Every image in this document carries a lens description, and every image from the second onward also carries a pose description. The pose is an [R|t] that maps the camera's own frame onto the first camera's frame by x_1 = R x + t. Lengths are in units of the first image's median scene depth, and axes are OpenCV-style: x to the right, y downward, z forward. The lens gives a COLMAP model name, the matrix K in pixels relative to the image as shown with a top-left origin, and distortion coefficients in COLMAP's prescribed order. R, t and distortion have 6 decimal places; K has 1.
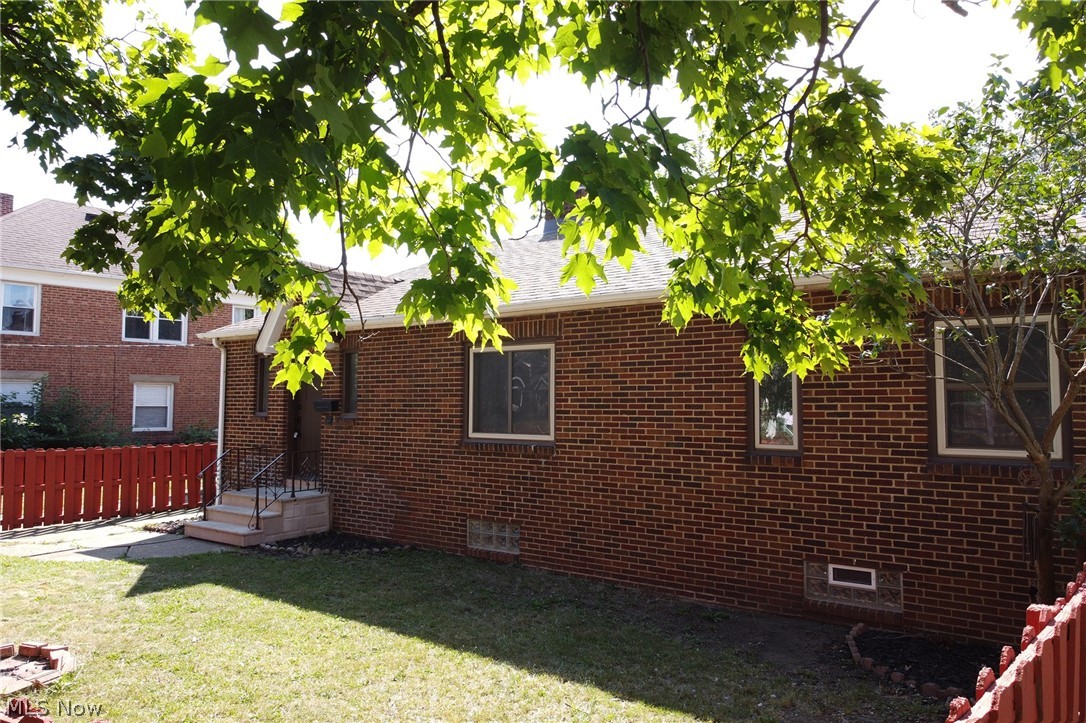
lens RADIAL K [[736.5, 0, 512.8], [0, 736.5, 360.8], [0, 0, 1]] dist [-0.001752, -0.002710]
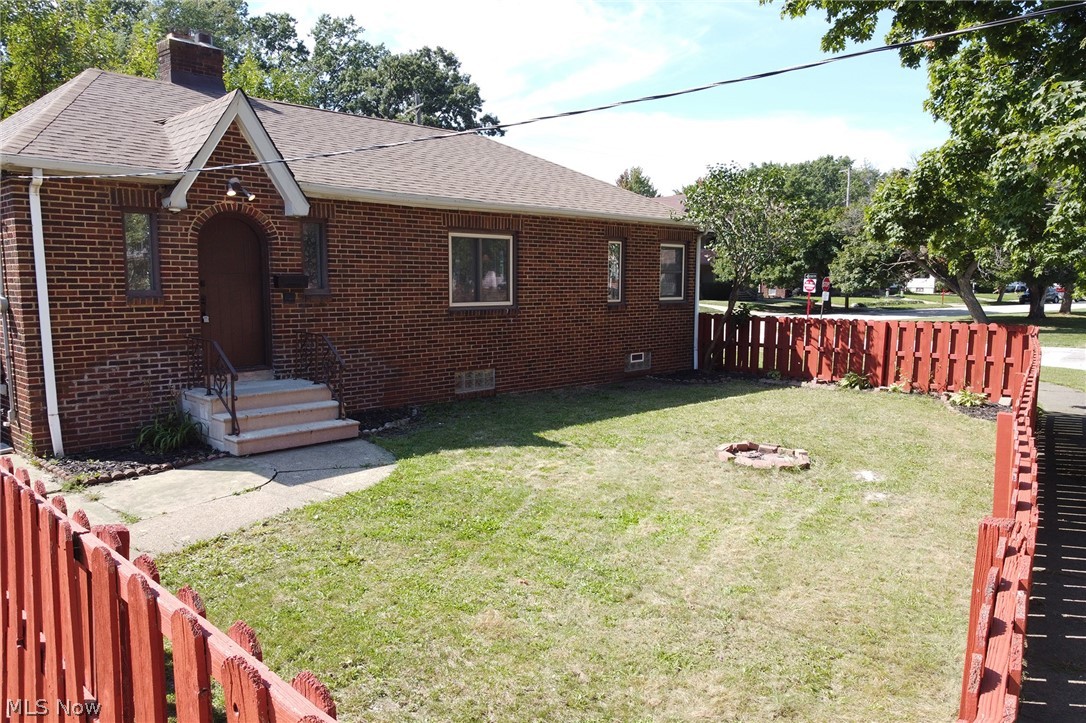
lens RADIAL K [[736.5, 0, 512.8], [0, 736.5, 360.8], [0, 0, 1]] dist [-0.001752, -0.002710]
pose [[0.194706, -0.112836, 0.974350, -1.209043], [-0.062723, 0.989896, 0.127171, 0.030434], [-0.978854, -0.085875, 0.185661, 0.650014]]
